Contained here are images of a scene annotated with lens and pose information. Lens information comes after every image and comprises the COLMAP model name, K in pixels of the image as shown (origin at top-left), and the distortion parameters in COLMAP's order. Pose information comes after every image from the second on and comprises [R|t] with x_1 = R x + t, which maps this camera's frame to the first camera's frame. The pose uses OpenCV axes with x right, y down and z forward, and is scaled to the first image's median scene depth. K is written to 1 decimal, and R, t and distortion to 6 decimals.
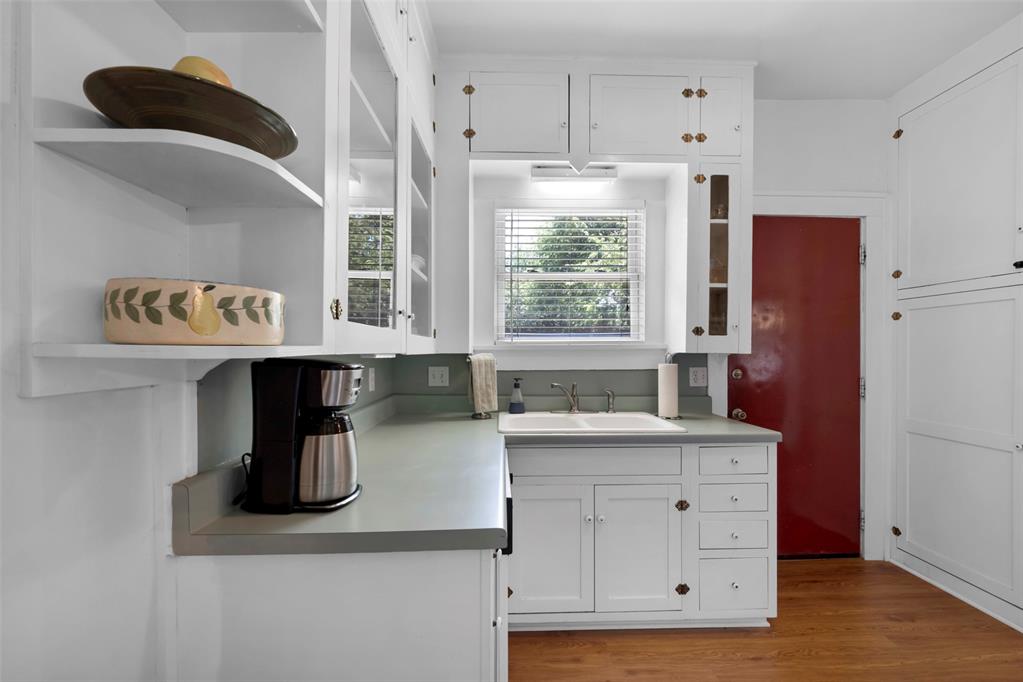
lens RADIAL K [[414.1, 0, 515.4], [0, 414.1, 350.5], [0, 0, 1]] dist [-0.004344, 0.000429]
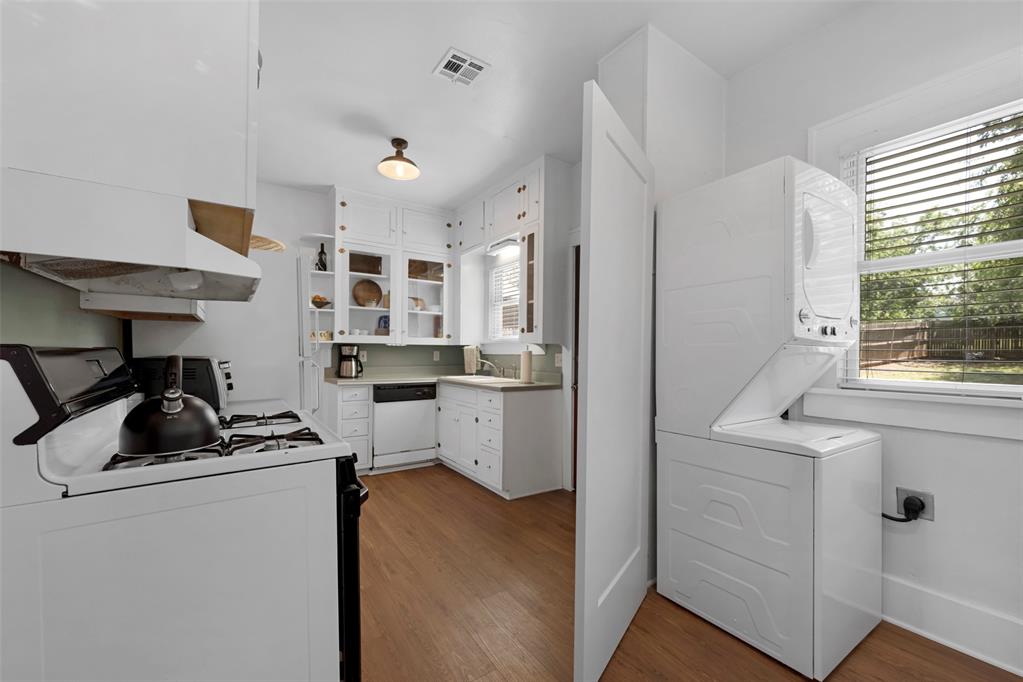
lens RADIAL K [[414.1, 0, 516.7], [0, 414.1, 353.6], [0, 0, 1]] dist [-0.004344, 0.000429]
pose [[0.543465, 0.007911, -0.839394, 1.834122], [-0.007351, 0.999962, 0.004665, 0.038870], [0.839399, 0.003635, 0.543503, 0.069684]]
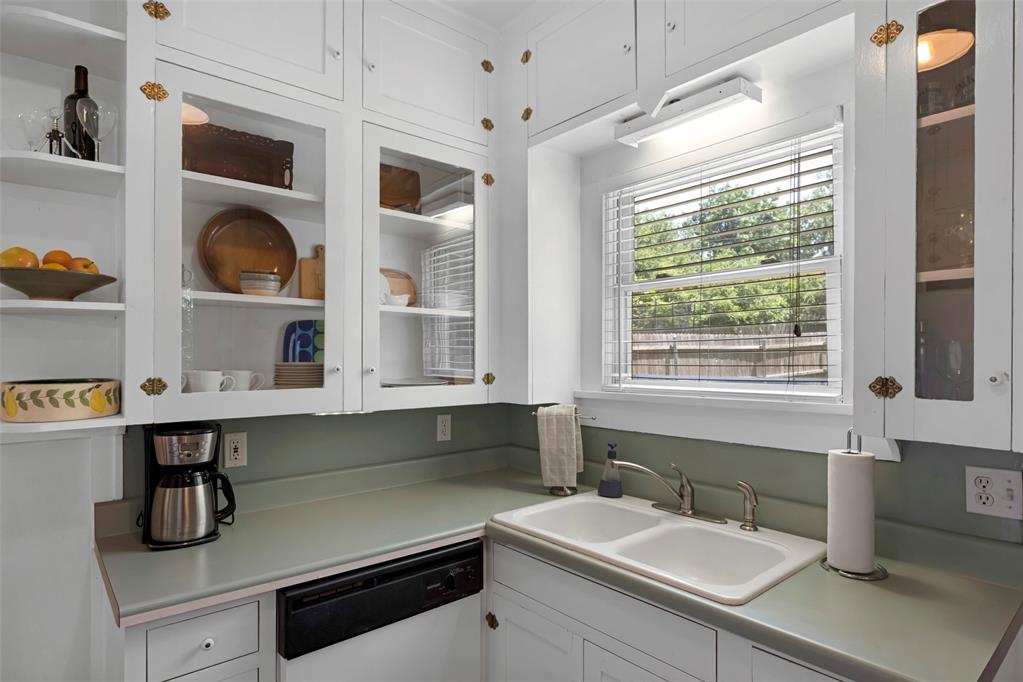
lens RADIAL K [[558.6, 0, 513.7], [0, 558.6, 352.7], [0, 0, 1]] dist [-0.001987, -0.000551]
pose [[0.630867, -0.007023, -0.775859, 0.648923], [0.001718, 0.999969, -0.007655, -0.078762], [0.775889, 0.003496, 0.630859, 0.332679]]
